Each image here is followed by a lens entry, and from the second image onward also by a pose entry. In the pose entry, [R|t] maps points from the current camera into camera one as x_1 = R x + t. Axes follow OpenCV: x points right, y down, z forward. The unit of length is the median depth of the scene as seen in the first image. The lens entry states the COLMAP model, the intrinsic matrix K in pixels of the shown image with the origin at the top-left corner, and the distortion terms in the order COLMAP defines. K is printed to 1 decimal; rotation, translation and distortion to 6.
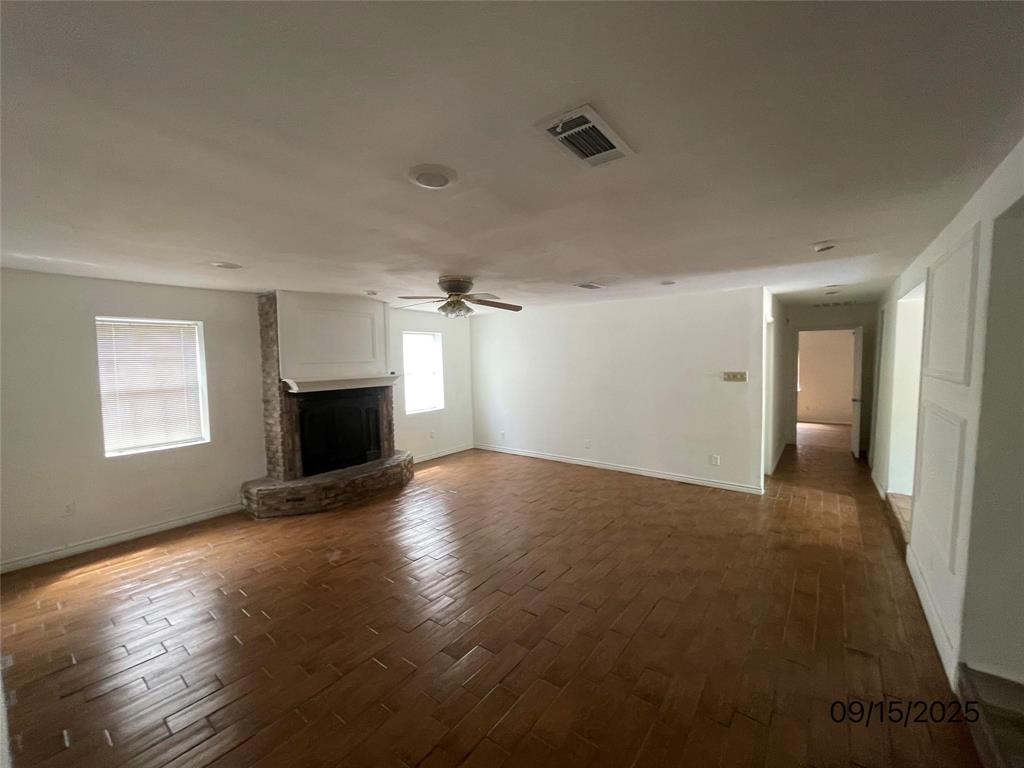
lens RADIAL K [[411.8, 0, 511.0], [0, 411.8, 380.8], [0, 0, 1]] dist [0.000266, 0.000084]
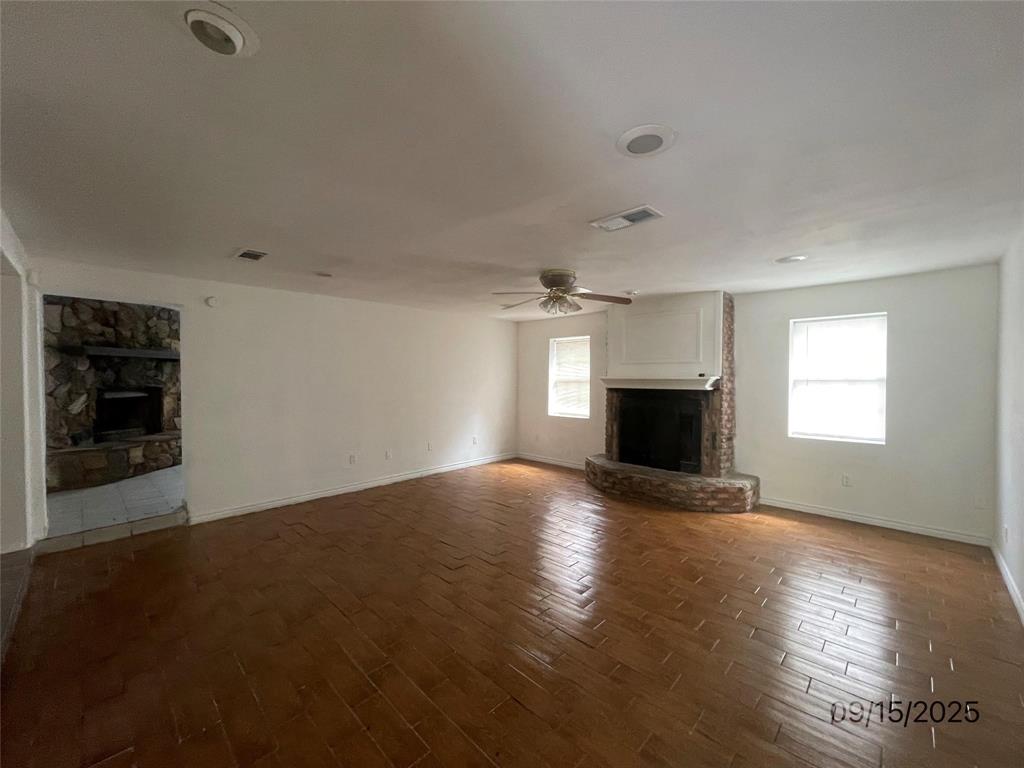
lens RADIAL K [[417.4, 0, 520.3], [0, 417.4, 381.8], [0, 0, 1]] dist [0.016913, 0.000071]
pose [[-0.088988, 0.027101, -0.995664, 0.653629], [-0.063439, 0.997446, 0.032820, -0.010667], [0.994010, 0.066084, -0.087042, 0.774875]]
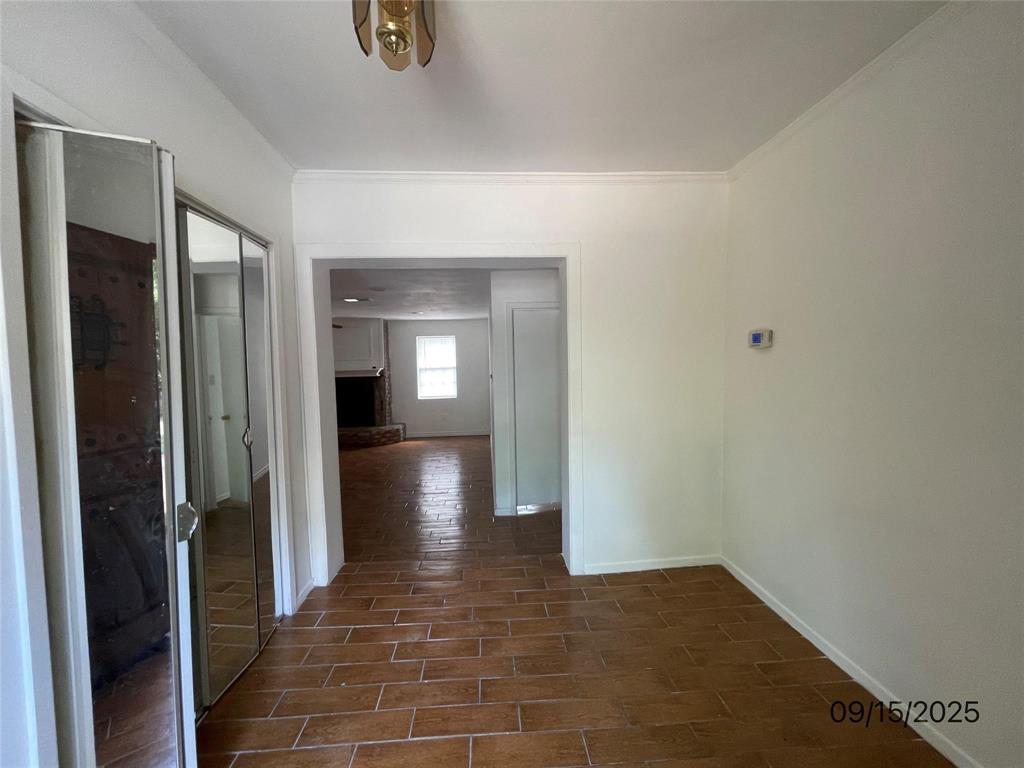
lens RADIAL K [[411.8, 0, 511.0], [0, 411.8, 380.8], [0, 0, 1]] dist [0.000266, 0.000084]
pose [[0.666744, 0.032400, -0.744583, 1.209619], [-0.033747, 0.999342, 0.013266, -0.007902], [0.744523, 0.016282, 0.667398, 0.433637]]
